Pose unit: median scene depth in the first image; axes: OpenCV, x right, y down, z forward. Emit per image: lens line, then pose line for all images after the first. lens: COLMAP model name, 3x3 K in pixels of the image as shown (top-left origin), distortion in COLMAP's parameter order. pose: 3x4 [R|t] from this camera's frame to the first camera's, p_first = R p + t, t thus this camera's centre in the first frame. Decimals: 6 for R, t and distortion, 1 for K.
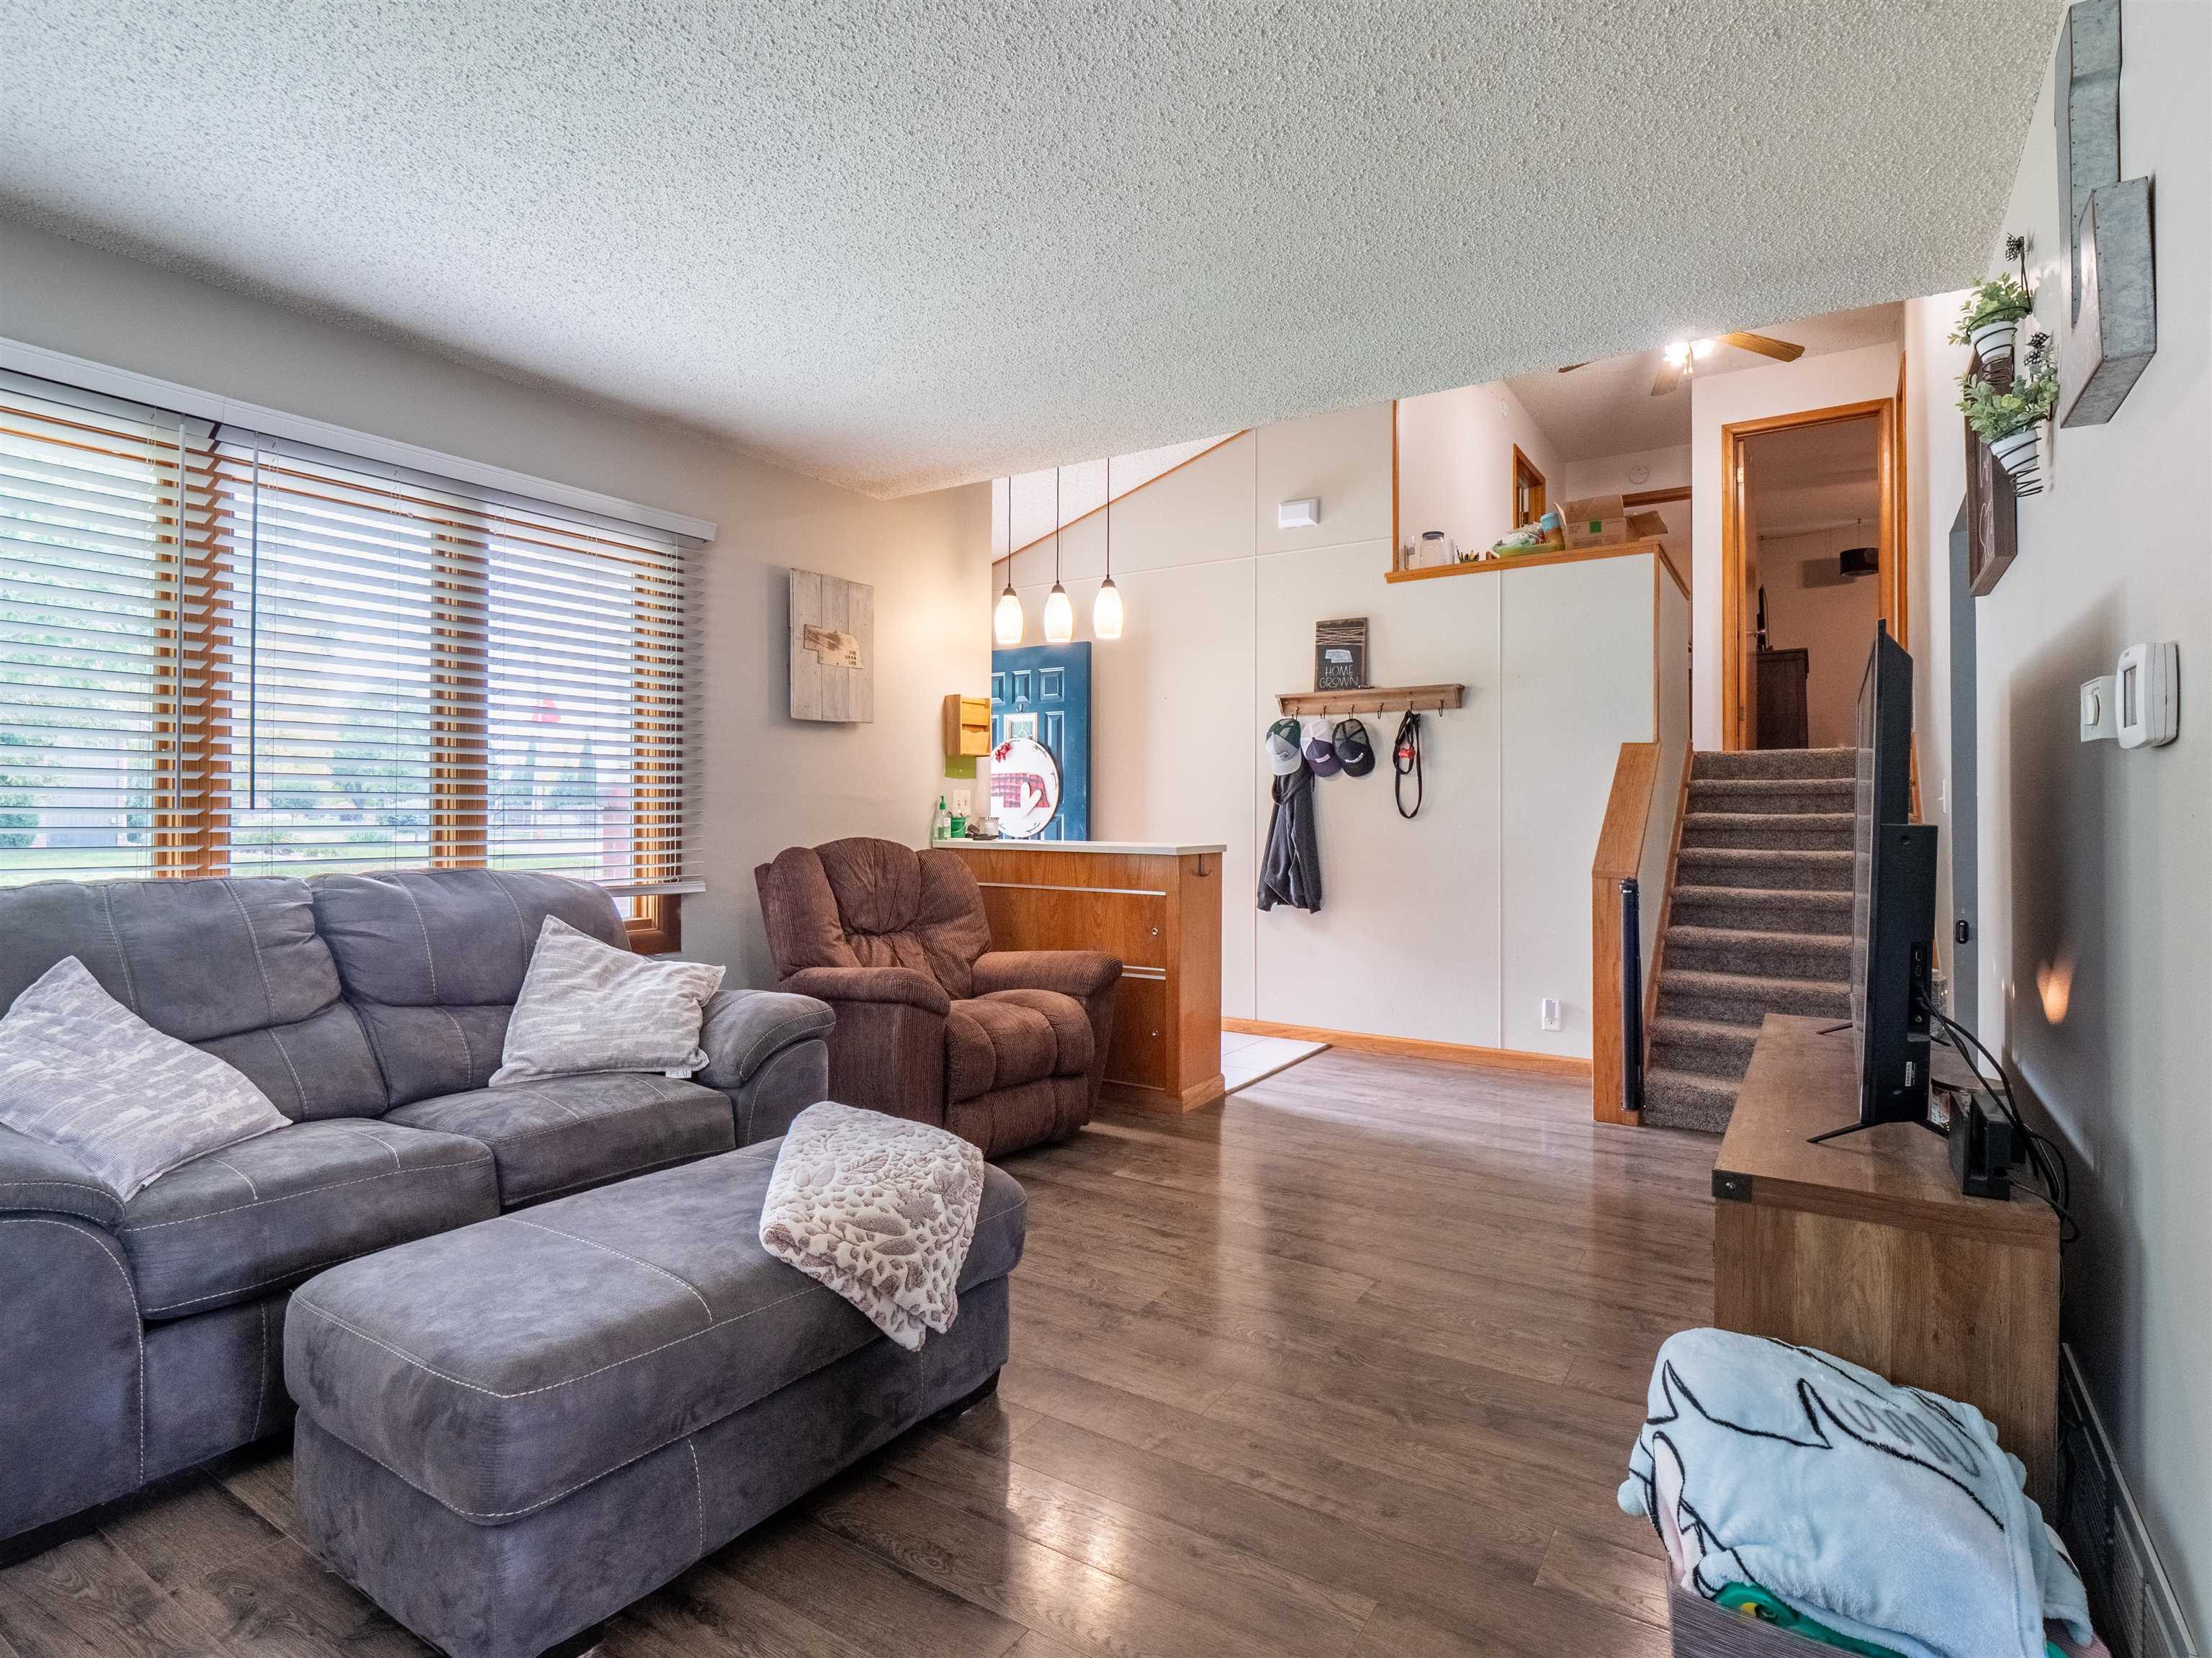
lens RADIAL K [[1083.2, 0, 1102.1], [0, 1083.2, 821.8], [0, 0, 1]] dist [-0.014992, 0.000130]
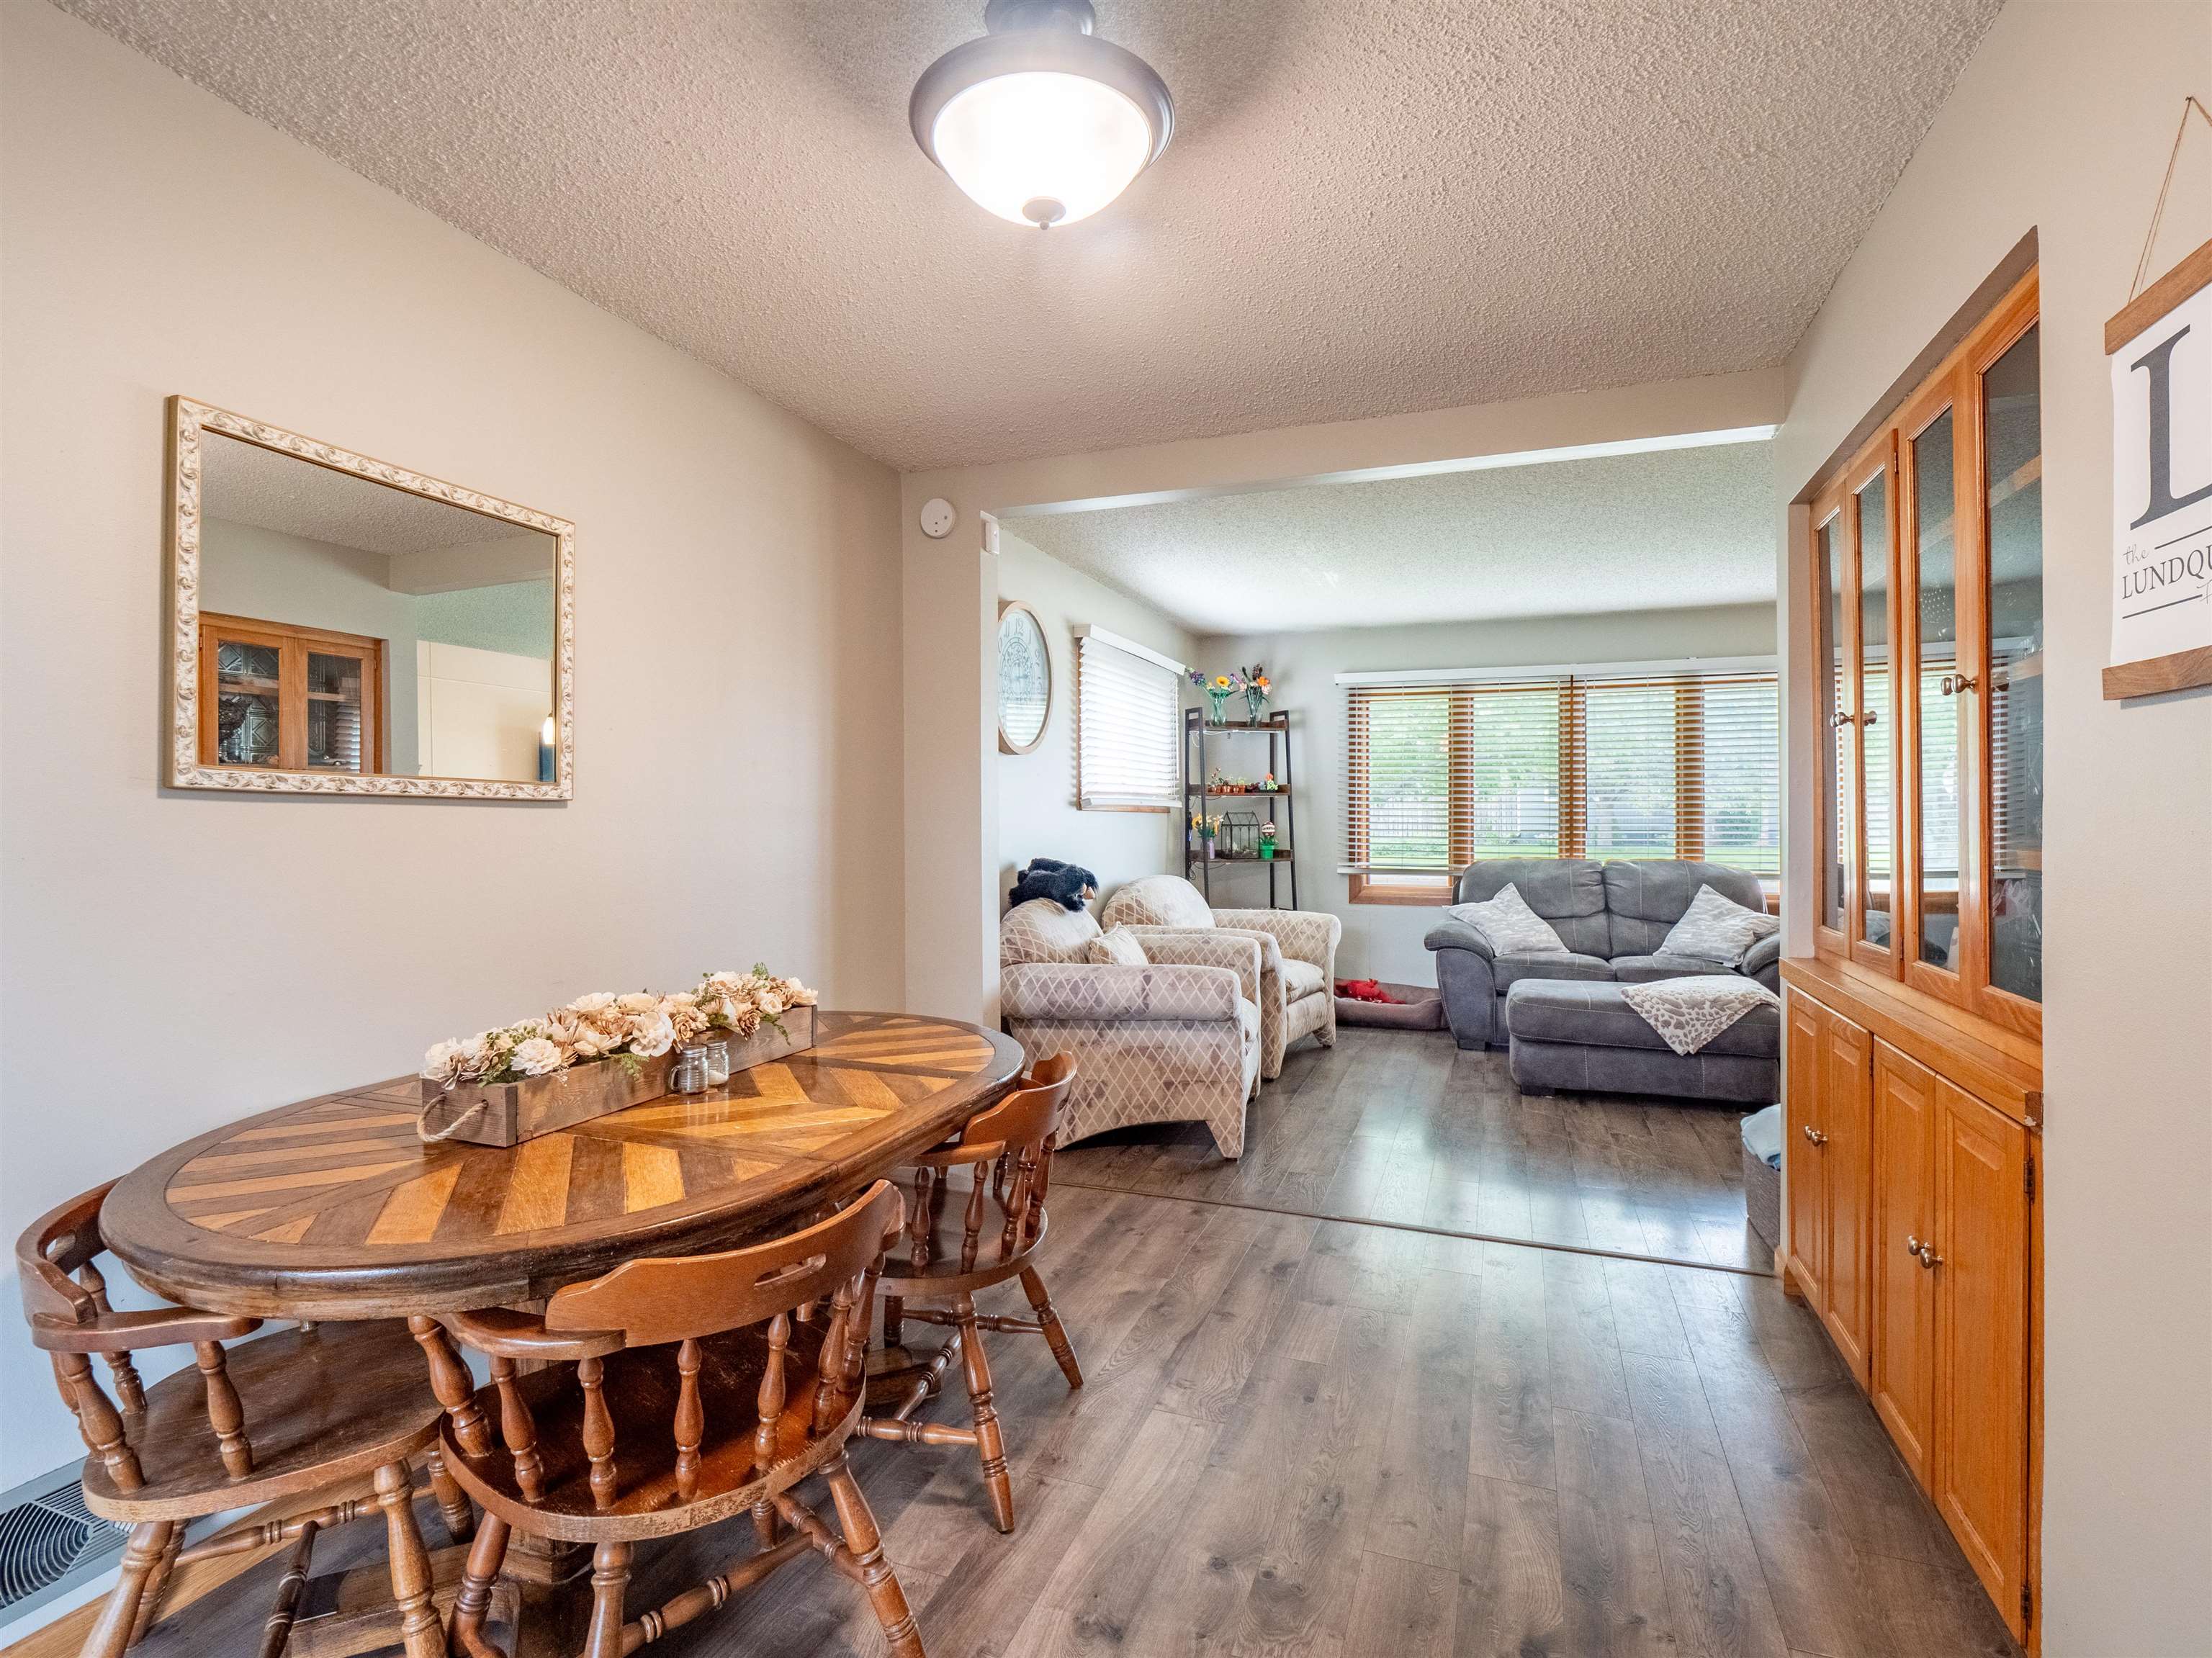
lens RADIAL K [[1083.2, 0, 1103.7], [0, 1083.2, 821.5], [0, 0, 1]] dist [-0.014992, 0.000130]
pose [[0.210745, 0.002819, -0.977537, 1.428537], [0.002180, 0.999992, 0.003354, -0.044551], [0.977539, -0.002838, 0.210737, -0.597599]]
